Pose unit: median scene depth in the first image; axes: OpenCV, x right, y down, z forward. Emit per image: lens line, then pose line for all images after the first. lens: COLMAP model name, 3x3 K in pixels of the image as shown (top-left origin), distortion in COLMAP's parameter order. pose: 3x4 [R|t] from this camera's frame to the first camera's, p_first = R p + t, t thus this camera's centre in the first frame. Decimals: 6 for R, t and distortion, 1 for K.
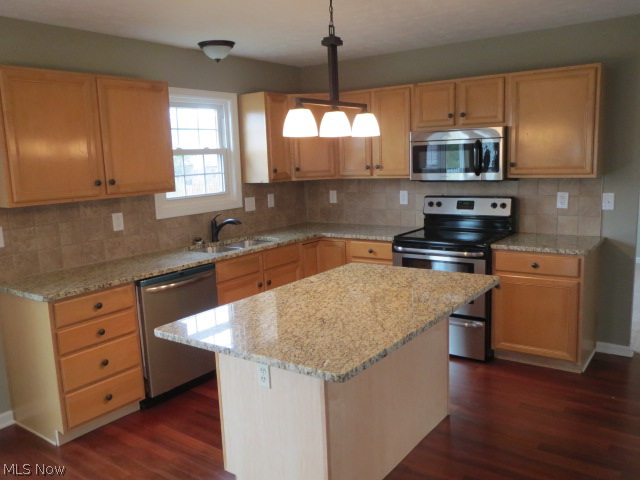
lens RADIAL K [[543.7, 0, 319.1], [0, 543.7, 238.7], [0, 0, 1]] dist [-0.036232, 0.015902]
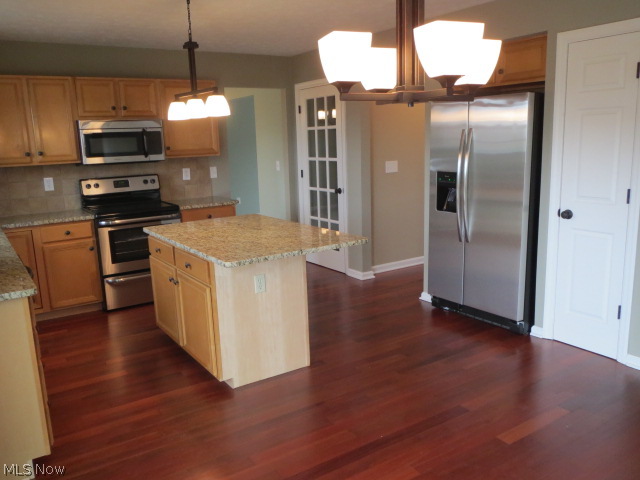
lens RADIAL K [[543.7, 0, 318.8], [0, 543.7, 241.9], [0, 0, 1]] dist [-0.036232, 0.015902]
pose [[0.344586, -0.152200, 0.926334, -0.736989], [0.164795, 0.981254, 0.099921, 0.016640], [-0.924177, 0.118224, 0.363208, 0.186268]]
